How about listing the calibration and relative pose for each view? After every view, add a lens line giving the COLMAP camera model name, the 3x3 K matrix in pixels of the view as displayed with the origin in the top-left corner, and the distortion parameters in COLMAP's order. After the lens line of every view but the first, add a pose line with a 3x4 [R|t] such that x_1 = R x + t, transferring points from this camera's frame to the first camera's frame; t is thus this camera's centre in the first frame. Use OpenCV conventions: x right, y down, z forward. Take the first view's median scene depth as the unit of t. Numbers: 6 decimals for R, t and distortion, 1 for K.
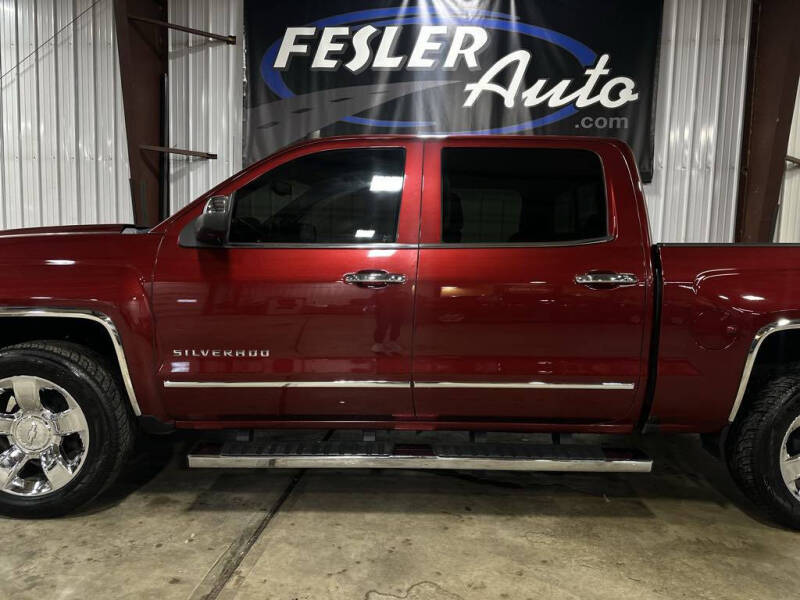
lens RADIAL K [[561.6, 0, 399.1], [0, 561.6, 302.2], [0, 0, 1]] dist [0.030351, -0.036157]
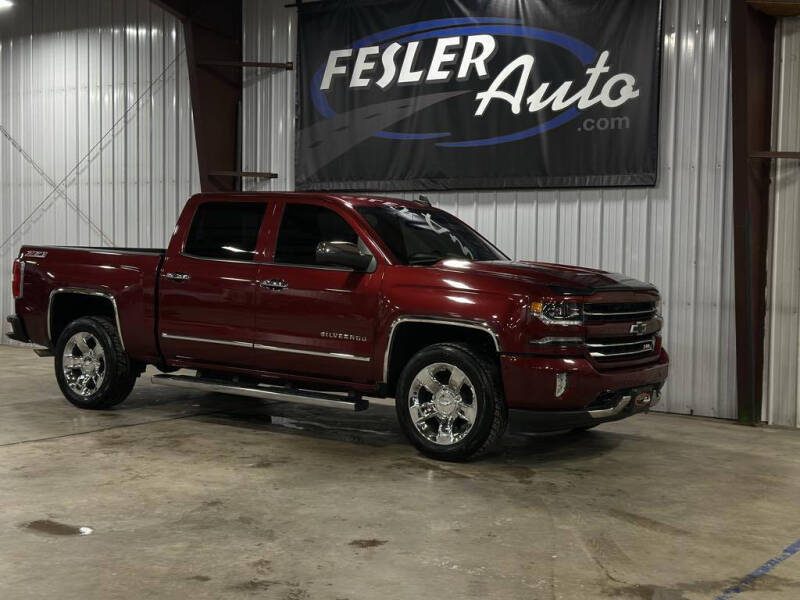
lens RADIAL K [[1118.7, 0, 398.0], [0, 1118.7, 297.0], [0, 0, 1]] dist [0.140879, 0.000000]
pose [[0.870447, 0.006285, -0.492222, 0.973346], [-0.035725, 0.998088, -0.050431, 0.067995], [0.490965, 0.061482, 0.869007, -0.742942]]
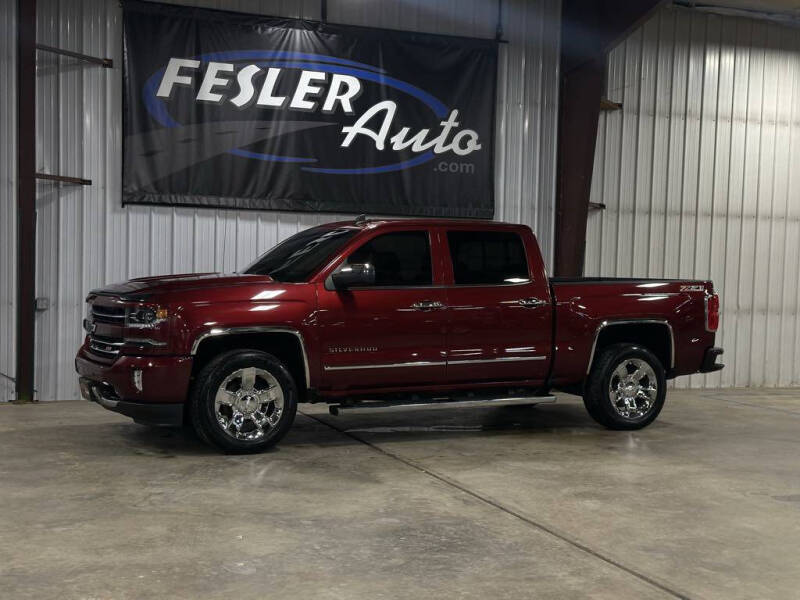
lens RADIAL K [[1113.7, 0, 403.7], [0, 1113.7, 306.1], [0, 0, 1]] dist [0.133660, 0.000000]
pose [[0.890844, -0.026376, 0.453544, -0.776787], [0.044873, 0.998540, -0.030069, 0.029459], [-0.452088, 0.047138, 0.890727, -0.973886]]
